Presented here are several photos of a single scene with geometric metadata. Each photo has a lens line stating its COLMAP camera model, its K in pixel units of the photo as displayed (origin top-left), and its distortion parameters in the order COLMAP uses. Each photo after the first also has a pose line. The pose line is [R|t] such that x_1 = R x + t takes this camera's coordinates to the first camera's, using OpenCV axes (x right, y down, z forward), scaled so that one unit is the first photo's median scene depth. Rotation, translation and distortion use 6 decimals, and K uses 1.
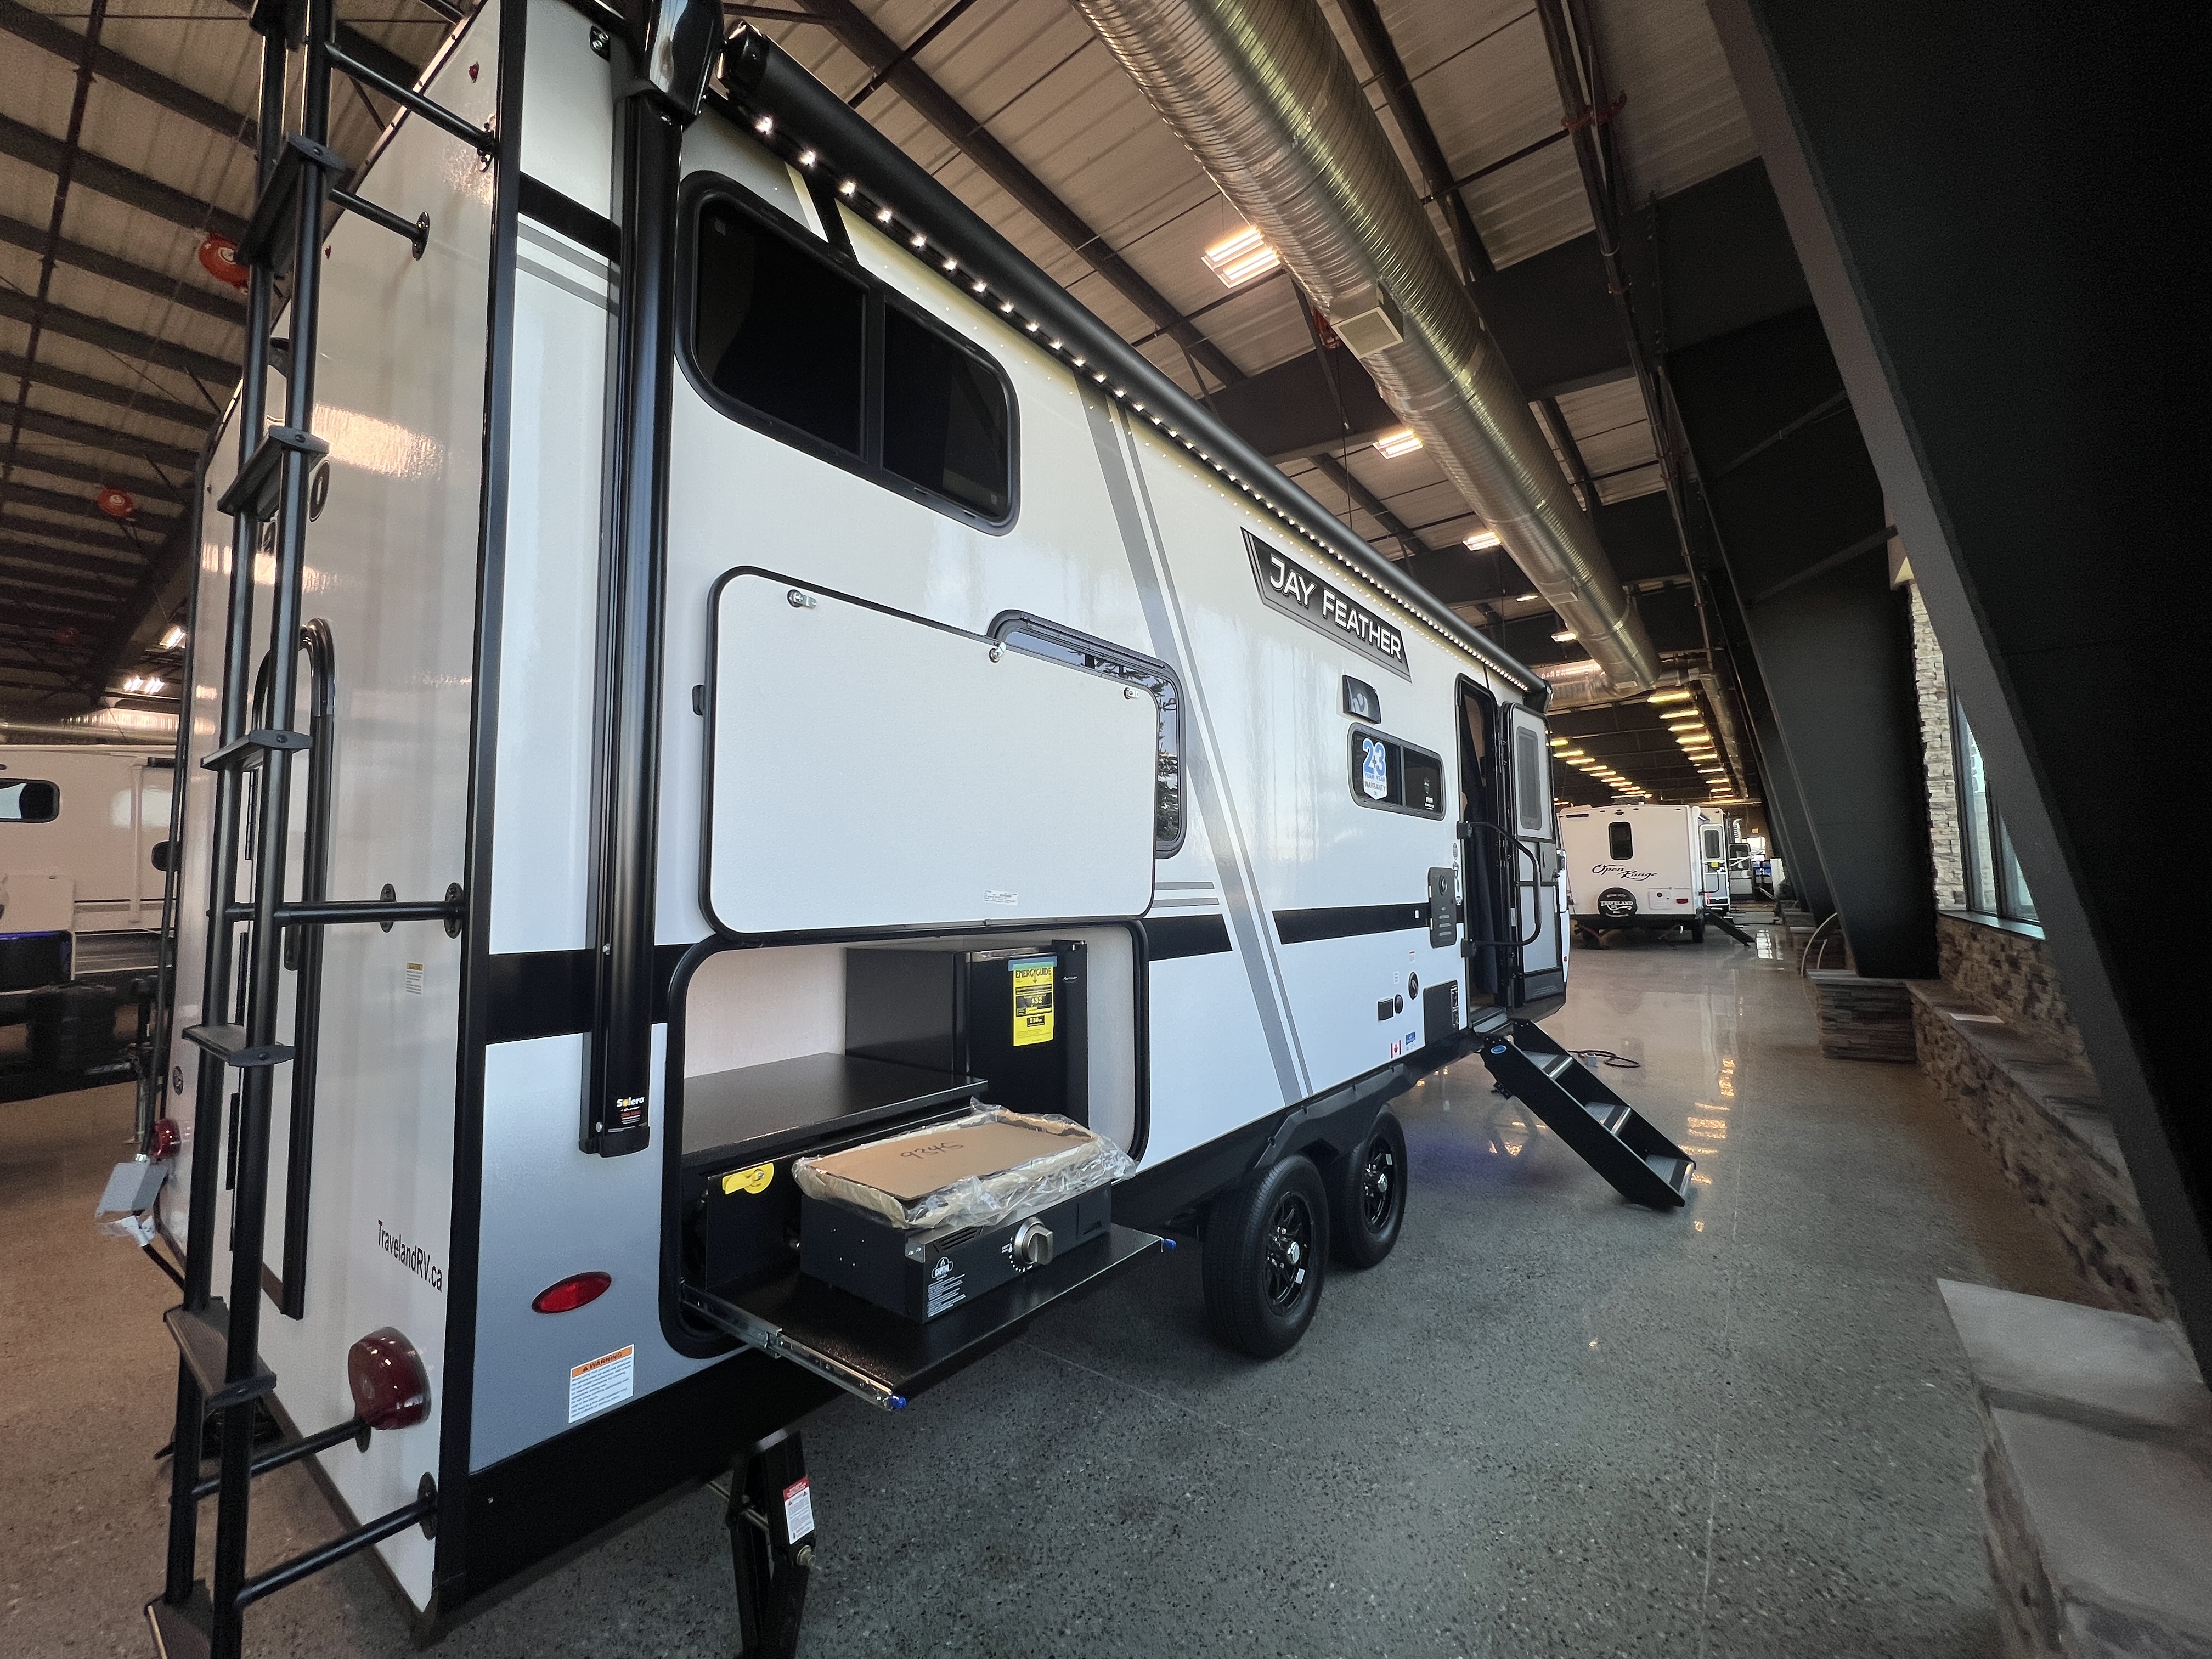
lens RADIAL K [[876.1, 0, 1103.1], [0, 876.1, 823.3], [0, 0, 1]] dist [-0.000834, -0.000844]
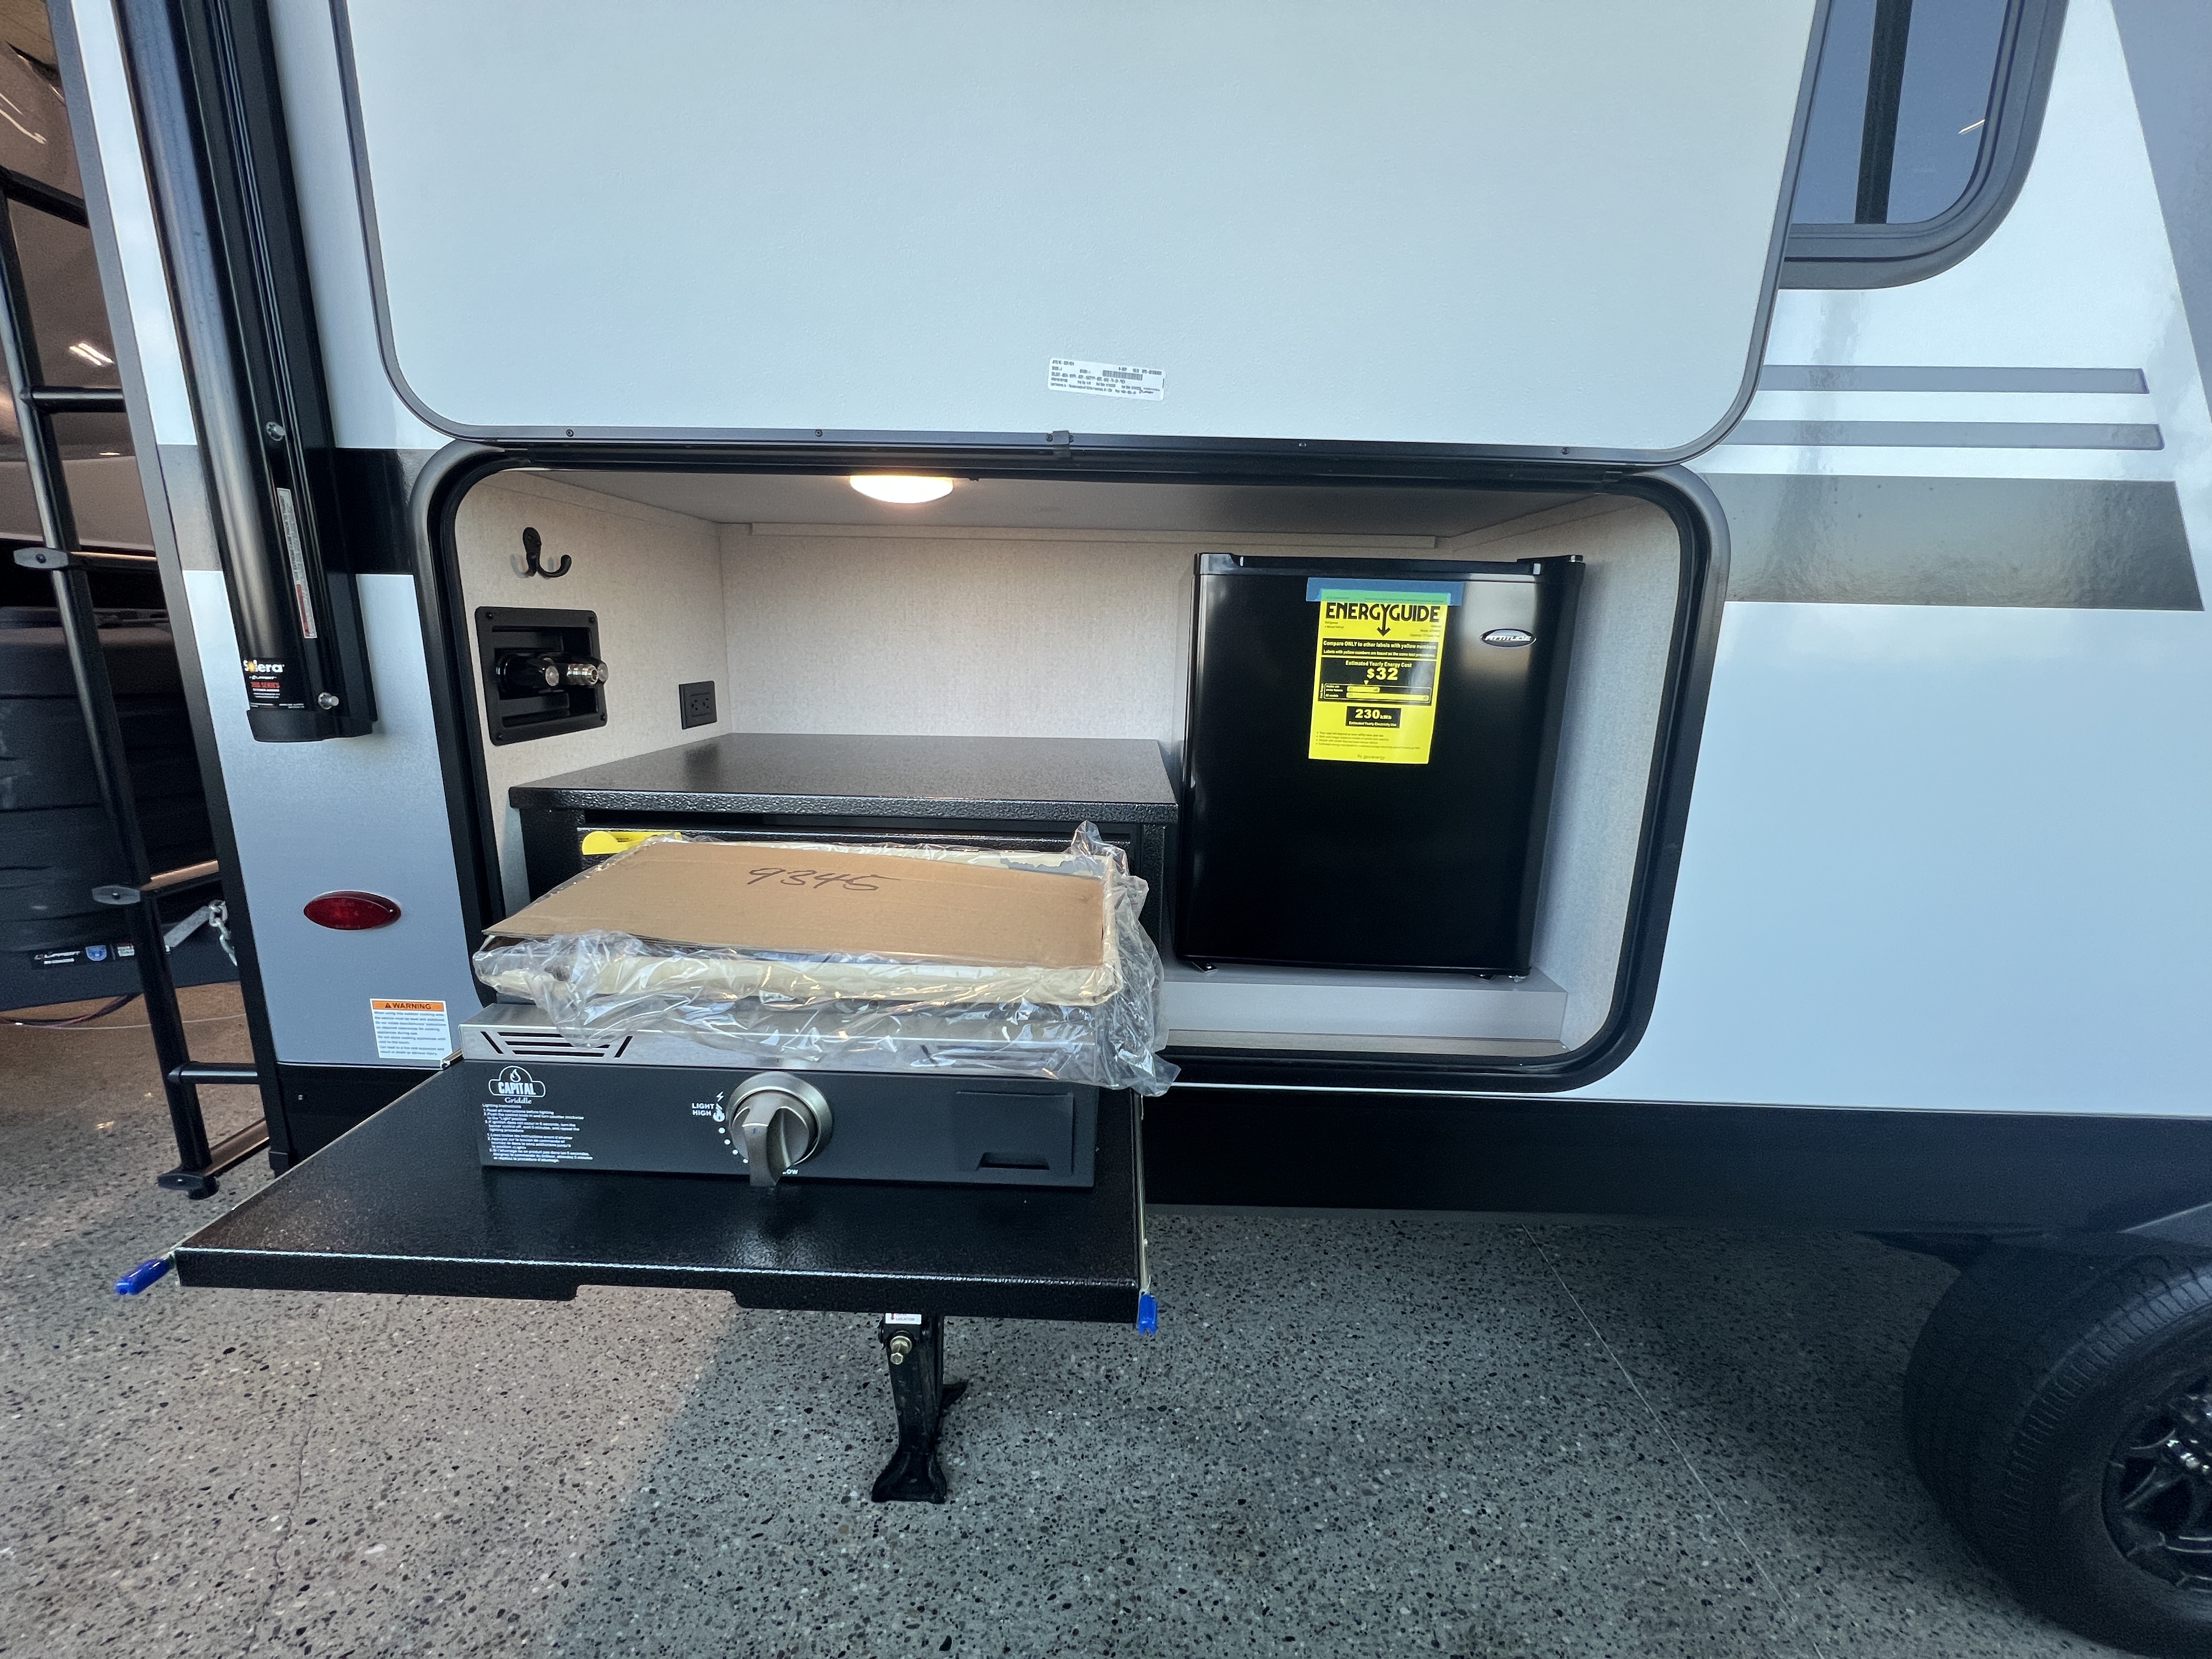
lens RADIAL K [[896.9, 0, 1095.6], [0, 896.9, 819.5], [0, 0, 1]] dist [0.000575, 0.000144]
pose [[0.591637, 0.194109, -0.782488, 0.219705], [0.036653, 0.963103, 0.266627, 0.145349], [0.805371, -0.186427, 0.562692, 0.599264]]
